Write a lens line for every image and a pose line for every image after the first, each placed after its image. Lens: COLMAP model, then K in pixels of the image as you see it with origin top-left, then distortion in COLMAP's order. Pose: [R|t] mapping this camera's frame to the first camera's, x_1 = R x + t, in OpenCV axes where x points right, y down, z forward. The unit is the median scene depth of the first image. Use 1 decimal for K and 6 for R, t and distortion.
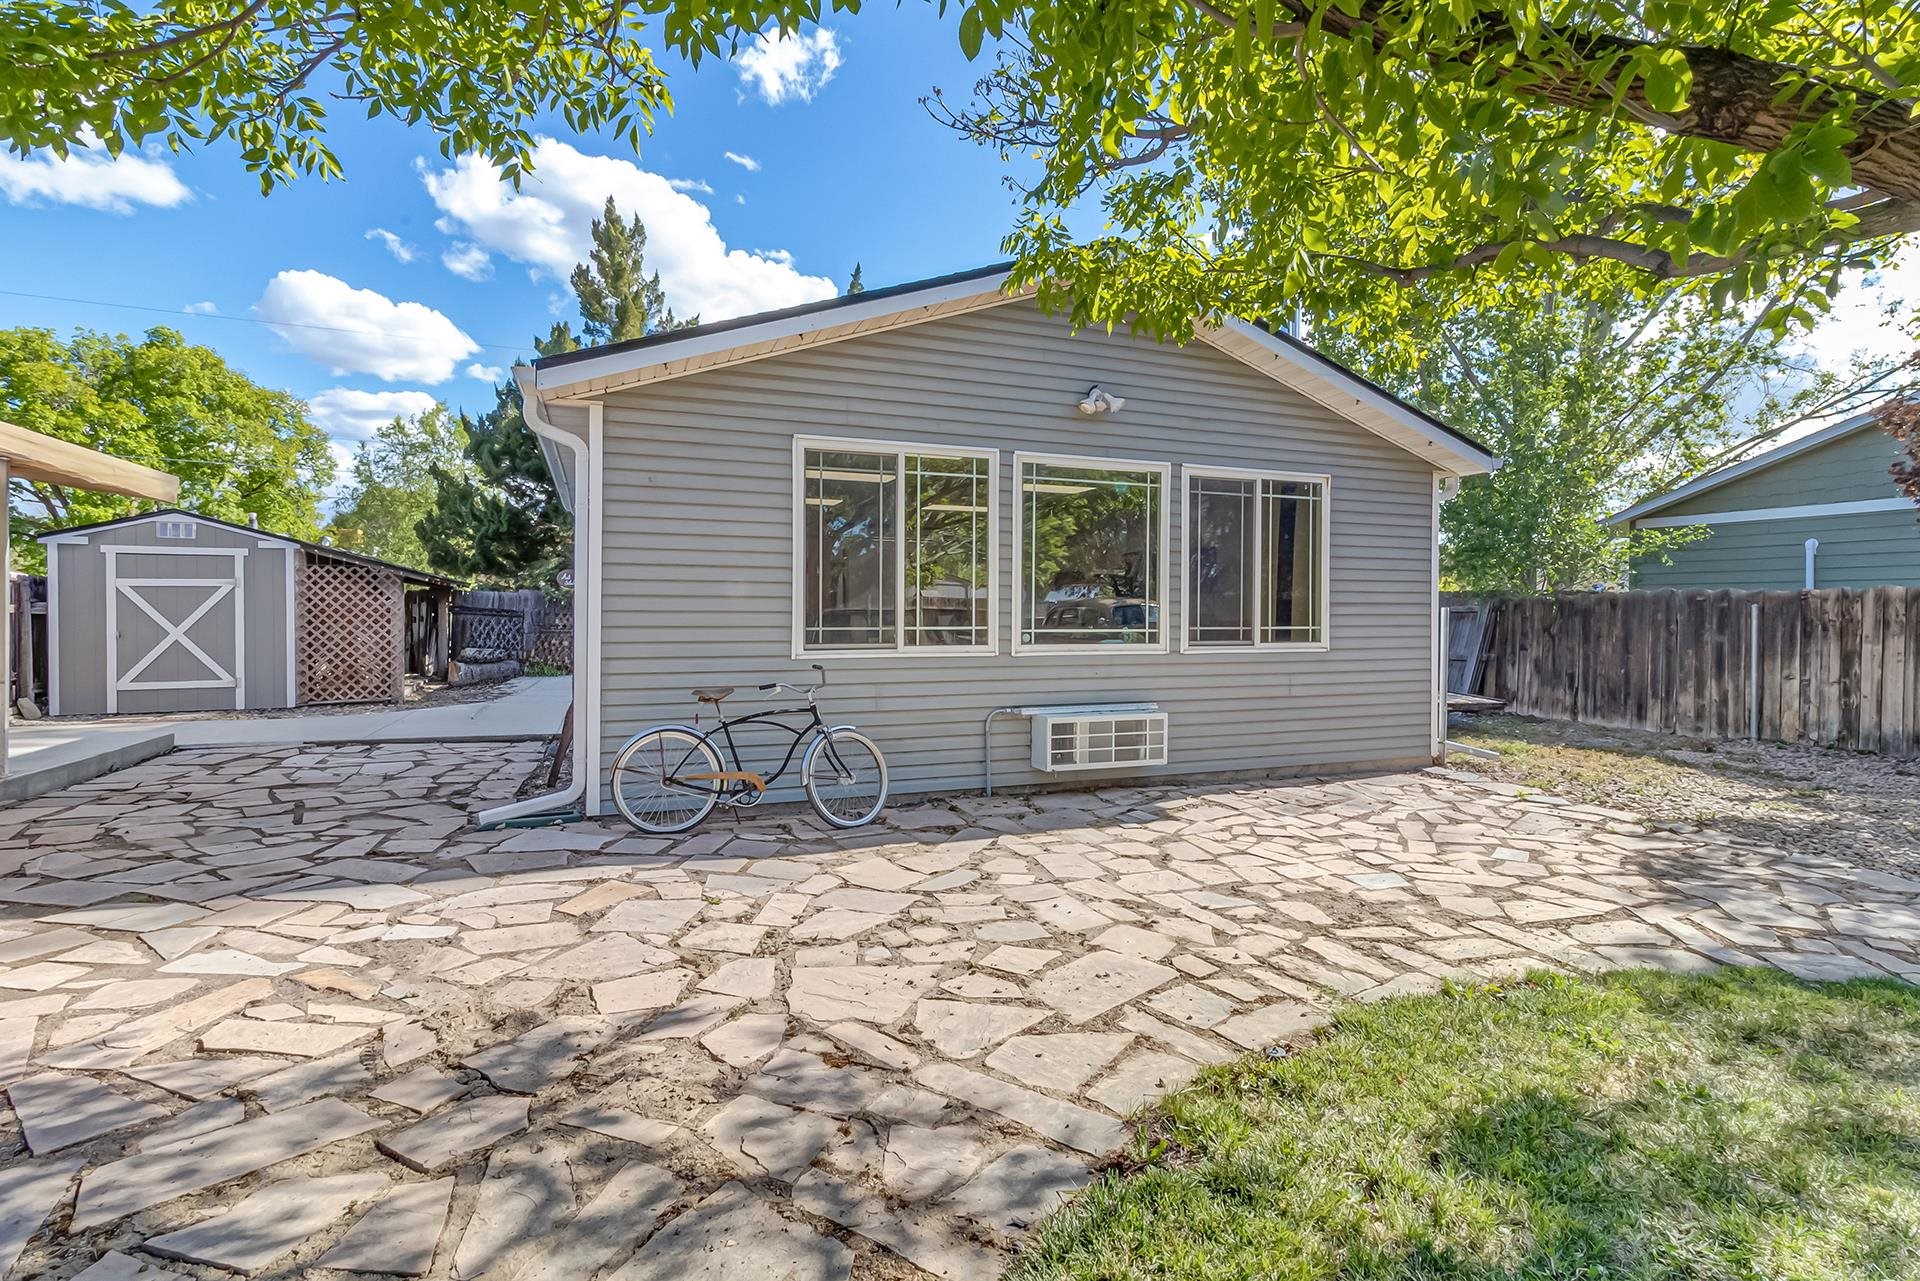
lens RADIAL K [[914.1, 0, 943.5], [0, 914.1, 608.4], [0, 0, 1]] dist [-0.002031, 0.000795]
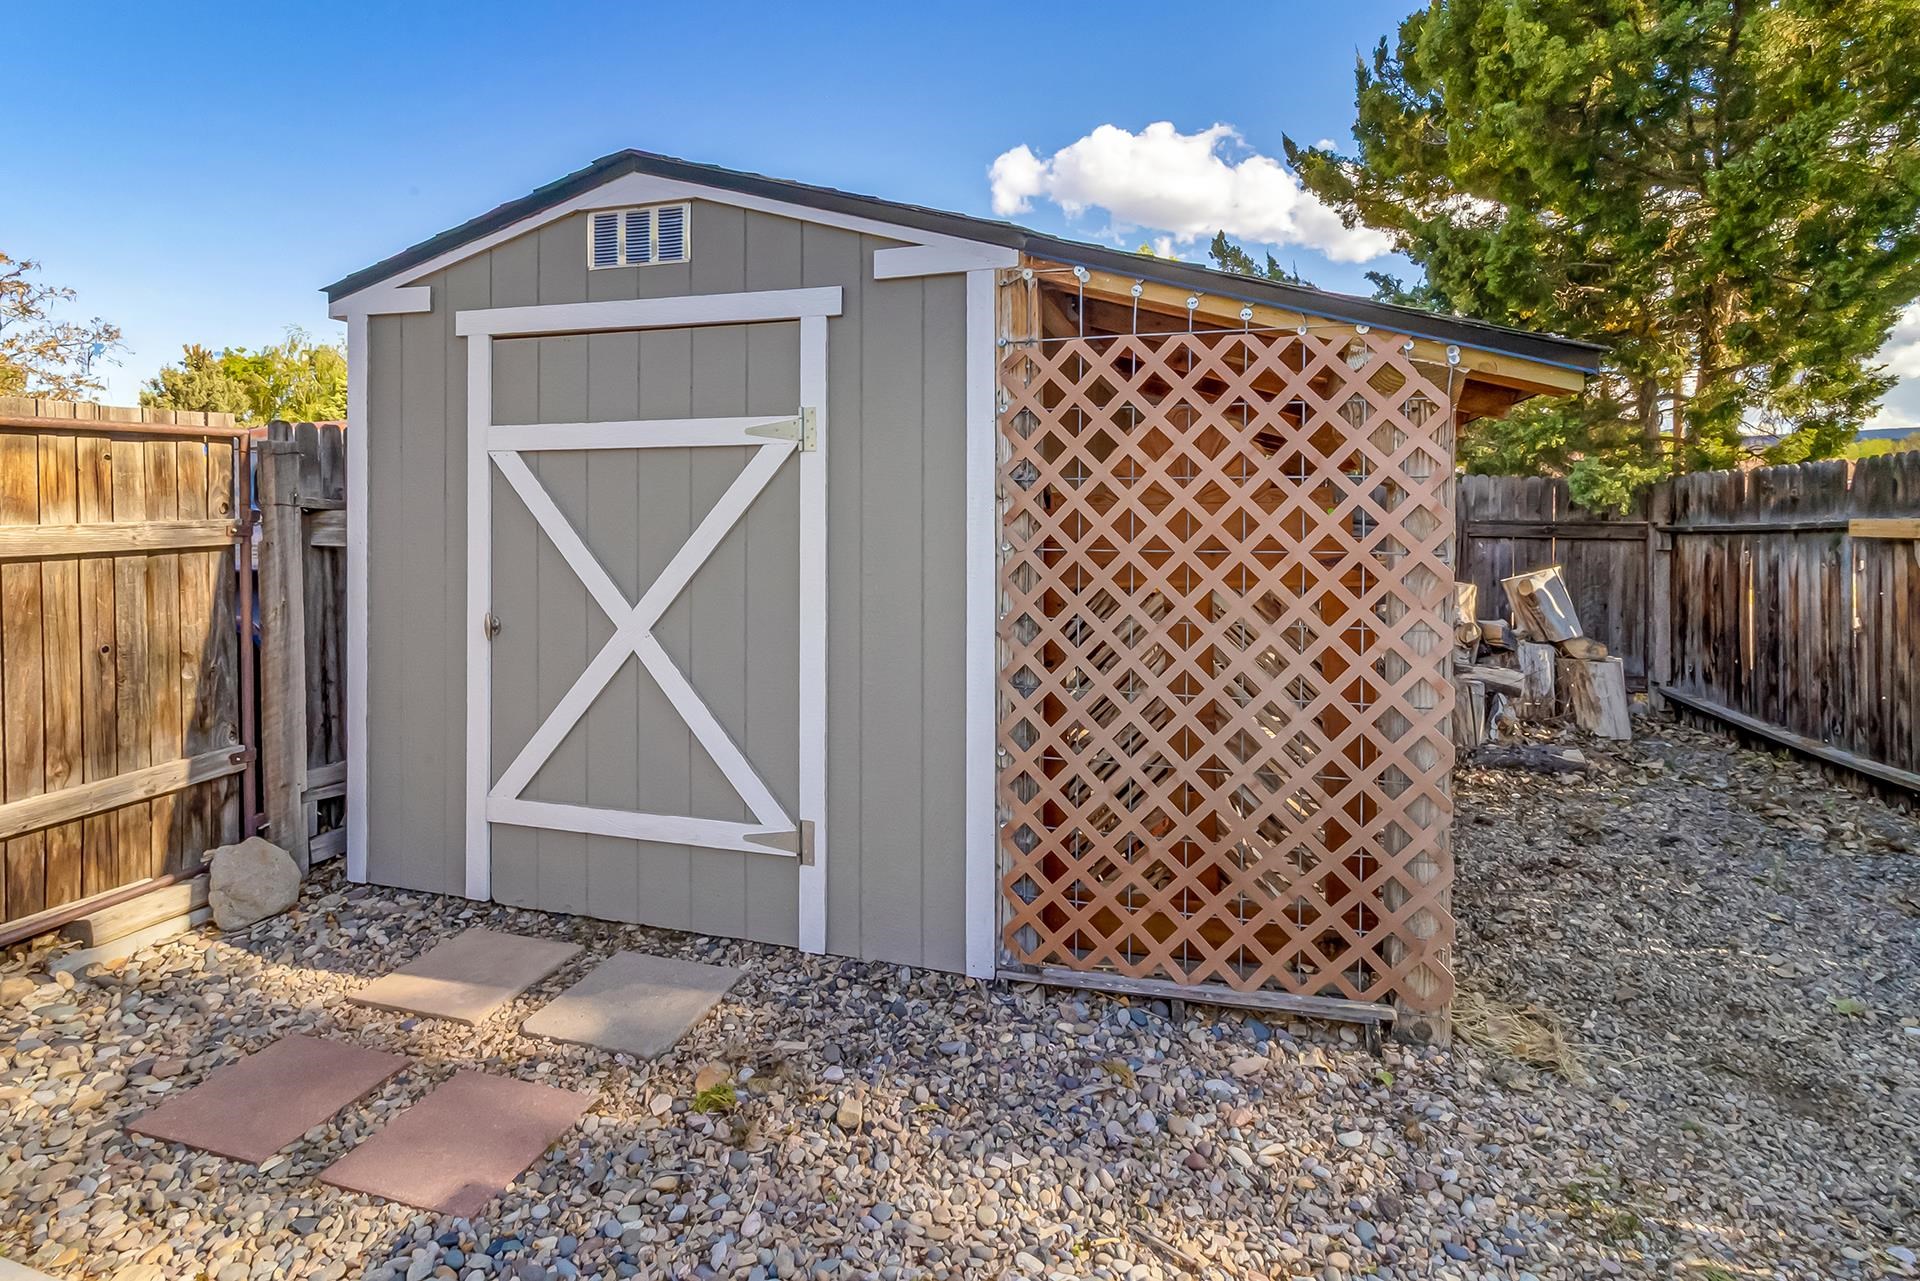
lens RADIAL K [[914.1, 0, 964.5], [0, 914.1, 640.0], [0, 0, 1]] dist [-0.002031, 0.000795]
pose [[0.785451, 0.087272, -0.612740, -0.573980], [-0.003178, 0.990564, 0.137012, -0.005857], [0.618916, -0.105669, 0.778317, 0.813956]]
